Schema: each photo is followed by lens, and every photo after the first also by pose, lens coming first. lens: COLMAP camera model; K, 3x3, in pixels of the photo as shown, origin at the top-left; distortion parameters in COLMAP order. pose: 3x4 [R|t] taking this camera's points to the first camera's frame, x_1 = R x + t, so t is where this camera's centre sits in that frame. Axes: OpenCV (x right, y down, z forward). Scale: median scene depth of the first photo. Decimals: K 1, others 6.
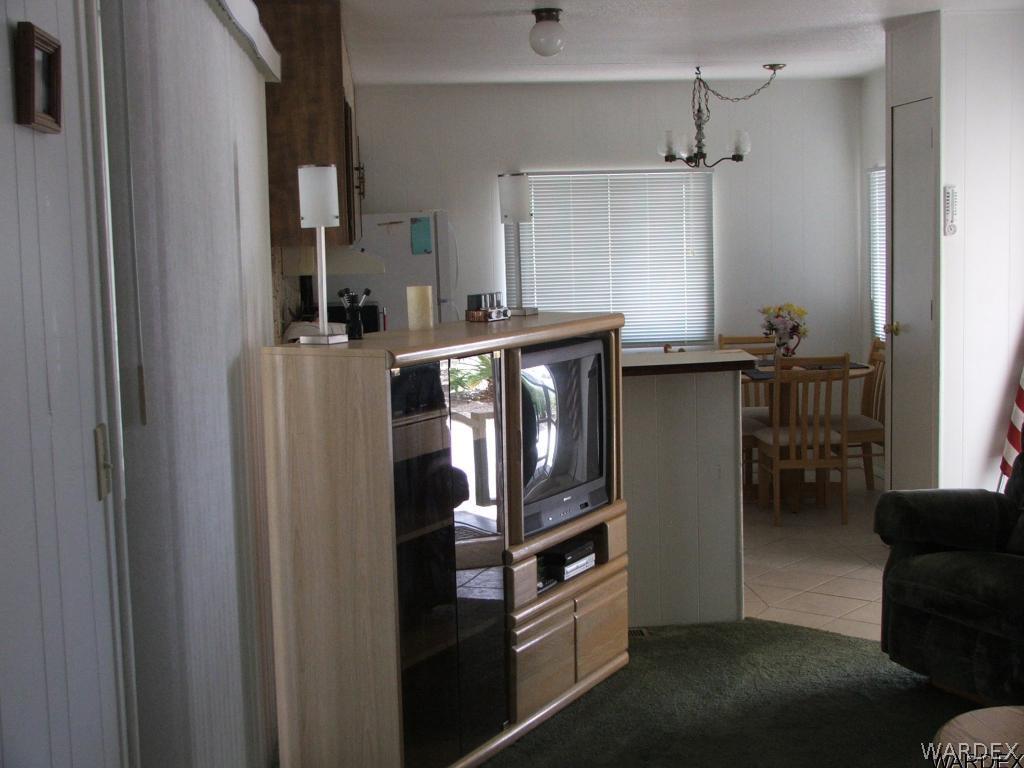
lens RADIAL K [[1445.6, 0, 530.7], [0, 1445.6, 381.2], [0, 0, 1]] dist [-0.137481, 0.484000]
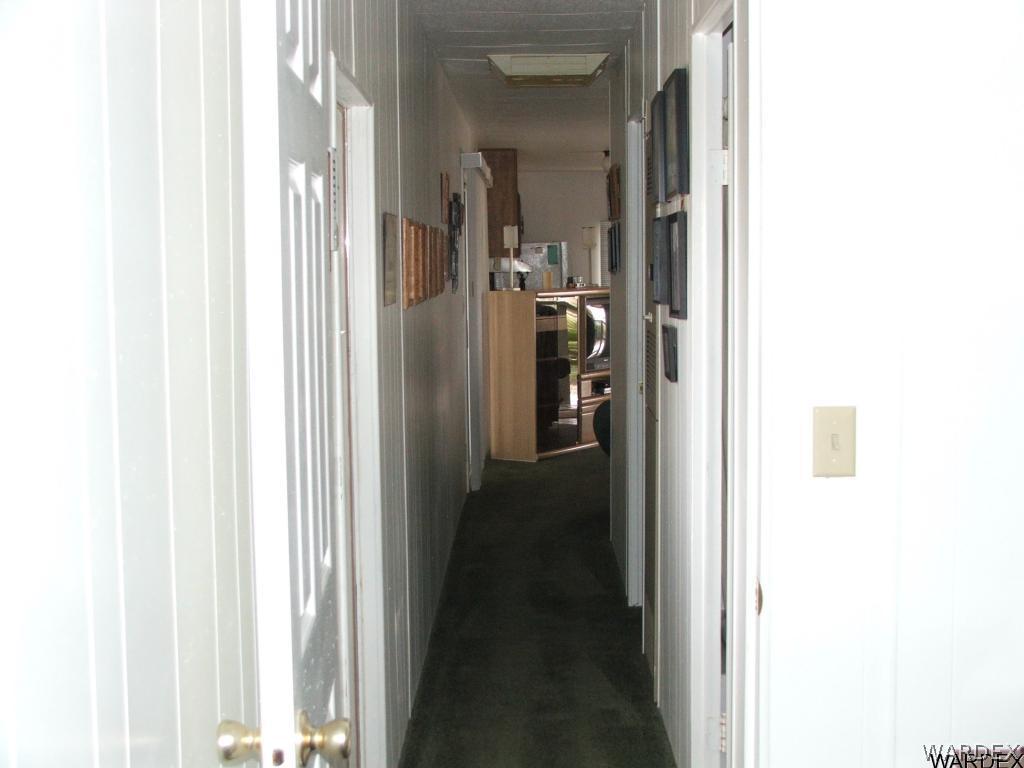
lens RADIAL K [[1445.6, 0, 530.7], [0, 1445.6, 381.2], [0, 0, 1]] dist [-0.137481, 0.484000]
pose [[0.994979, 0.024258, -0.097096, 0.148061], [-0.026087, 0.999504, -0.017620, 0.176093], [0.096620, 0.020064, 0.995119, -1.564777]]
